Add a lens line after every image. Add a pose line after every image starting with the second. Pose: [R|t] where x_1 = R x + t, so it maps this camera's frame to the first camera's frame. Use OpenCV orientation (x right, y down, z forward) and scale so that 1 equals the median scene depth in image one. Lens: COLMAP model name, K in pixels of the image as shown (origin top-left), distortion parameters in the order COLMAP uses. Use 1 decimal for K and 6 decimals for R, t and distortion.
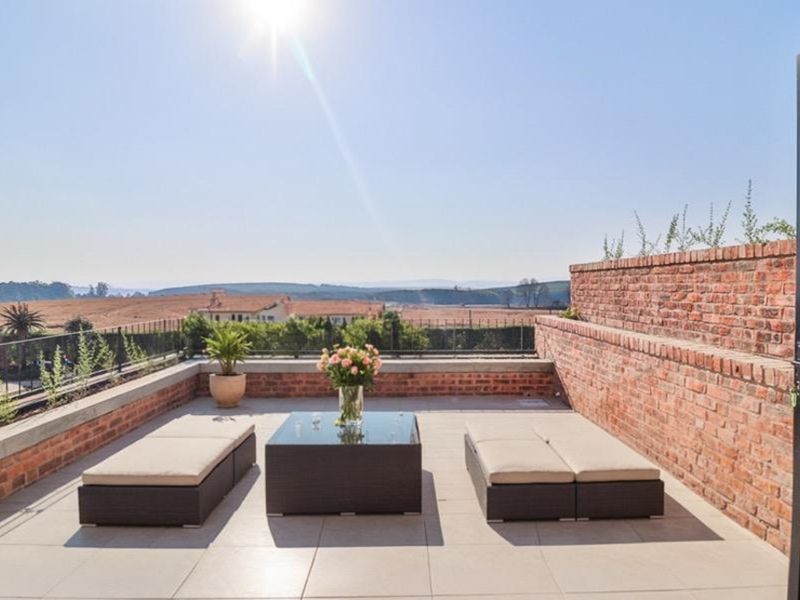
lens RADIAL K [[470.0, 0, 404.2], [0, 470.0, 289.8], [0, 0, 1]] dist [-0.005440, -0.002306]
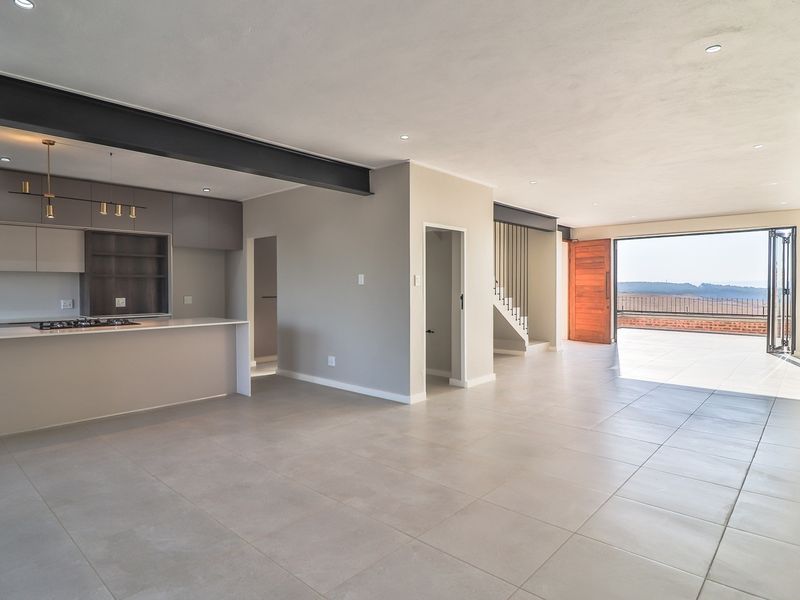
lens RADIAL K [[470.0, 0, 404.2], [0, 470.0, 289.8], [0, 0, 1]] dist [-0.005440, -0.002306]
pose [[0.738820, 0.007778, -0.673858, 0.391925], [-0.006545, 0.999969, 0.004366, 0.029014], [0.673871, 0.001185, 0.738848, -1.622205]]
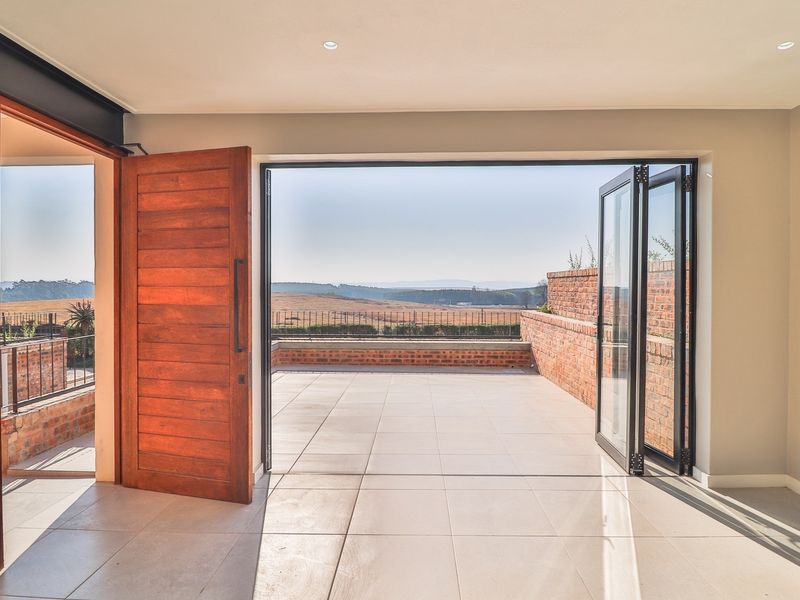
lens RADIAL K [[470.0, 0, 404.2], [0, 470.0, 289.8], [0, 0, 1]] dist [-0.005440, -0.002306]
pose [[0.999276, 0.005812, -0.037602, -0.003520], [-0.005839, 0.999983, -0.000624, -0.000894], [0.037598, 0.000843, 0.999293, -0.400968]]
